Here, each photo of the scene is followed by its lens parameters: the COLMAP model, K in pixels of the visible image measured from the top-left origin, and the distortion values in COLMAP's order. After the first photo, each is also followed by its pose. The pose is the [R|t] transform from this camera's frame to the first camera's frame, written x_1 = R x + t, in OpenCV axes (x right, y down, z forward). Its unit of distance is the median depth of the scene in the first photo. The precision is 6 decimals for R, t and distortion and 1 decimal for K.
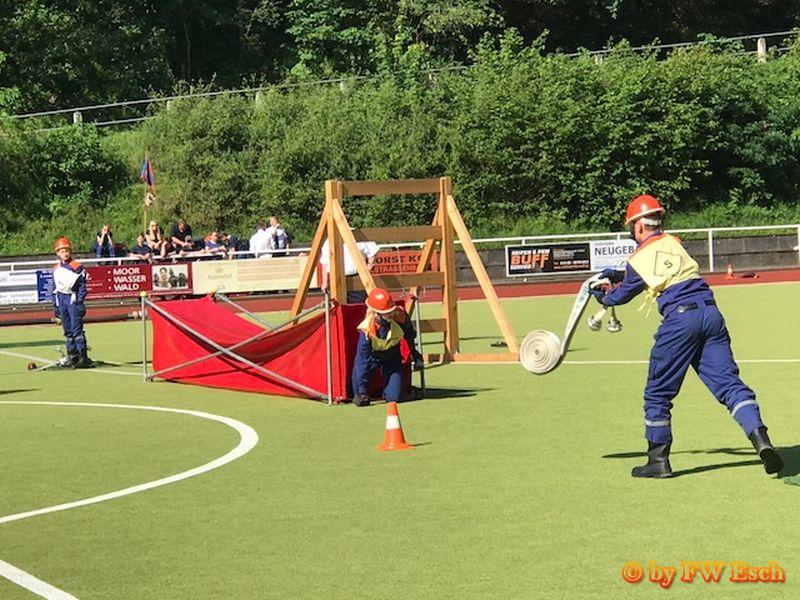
lens RADIAL K [[2838.2, 0, 398.2], [0, 2838.2, 293.0], [0, 0, 1]] dist [-0.196428, 0.000000]
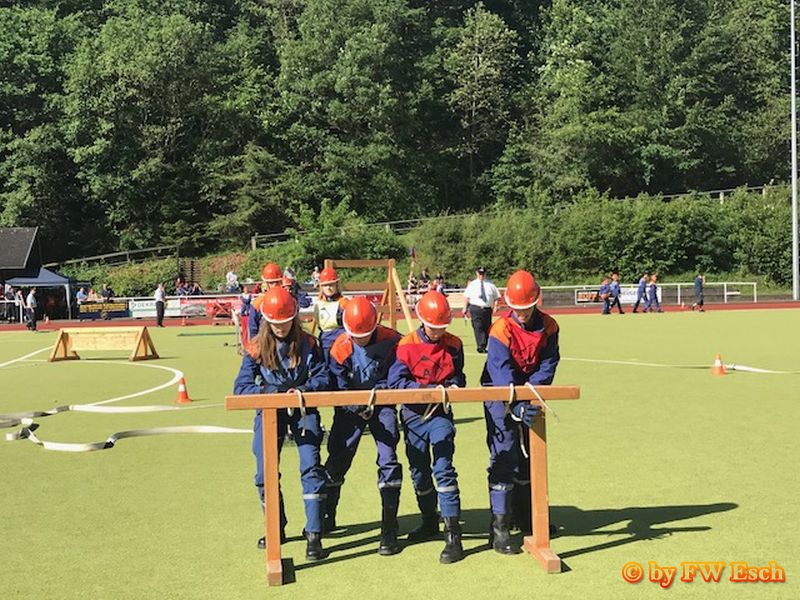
lens RADIAL K [[1239.3, 0, 398.8], [0, 1239.3, 298.0], [0, 0, 1]] dist [0.078439, 0.000000]
pose [[0.978018, 0.025512, -0.206952, 0.094981], [-0.026402, 0.999650, -0.001539, -0.005164], [0.206840, 0.006969, 0.978350, 0.059477]]
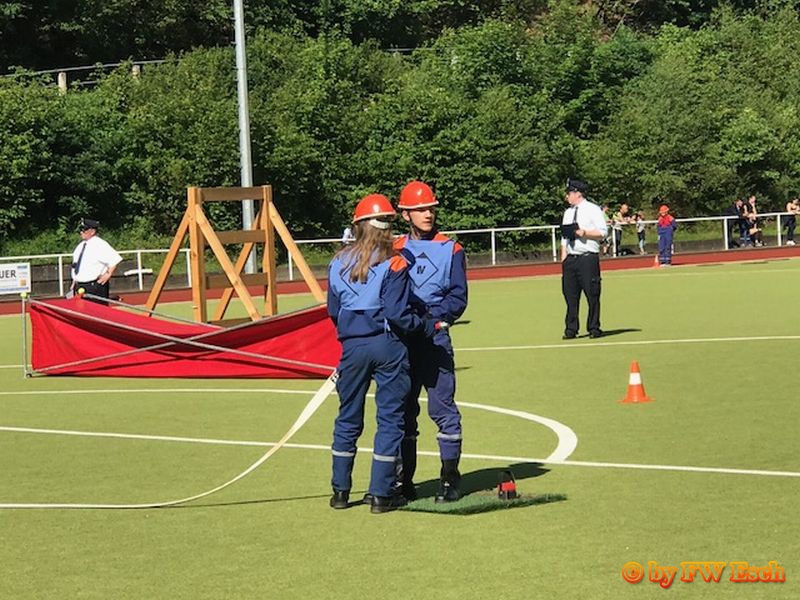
lens RADIAL K [[2838.2, 0, 401.5], [0, 2838.2, 298.9], [0, 0, 1]] dist [-0.196428, 0.000000]
pose [[0.932874, -0.013248, 0.359959, -0.141547], [0.018252, 0.999778, -0.010506, 0.006542], [-0.359740, 0.016371, 0.932909, -0.013069]]
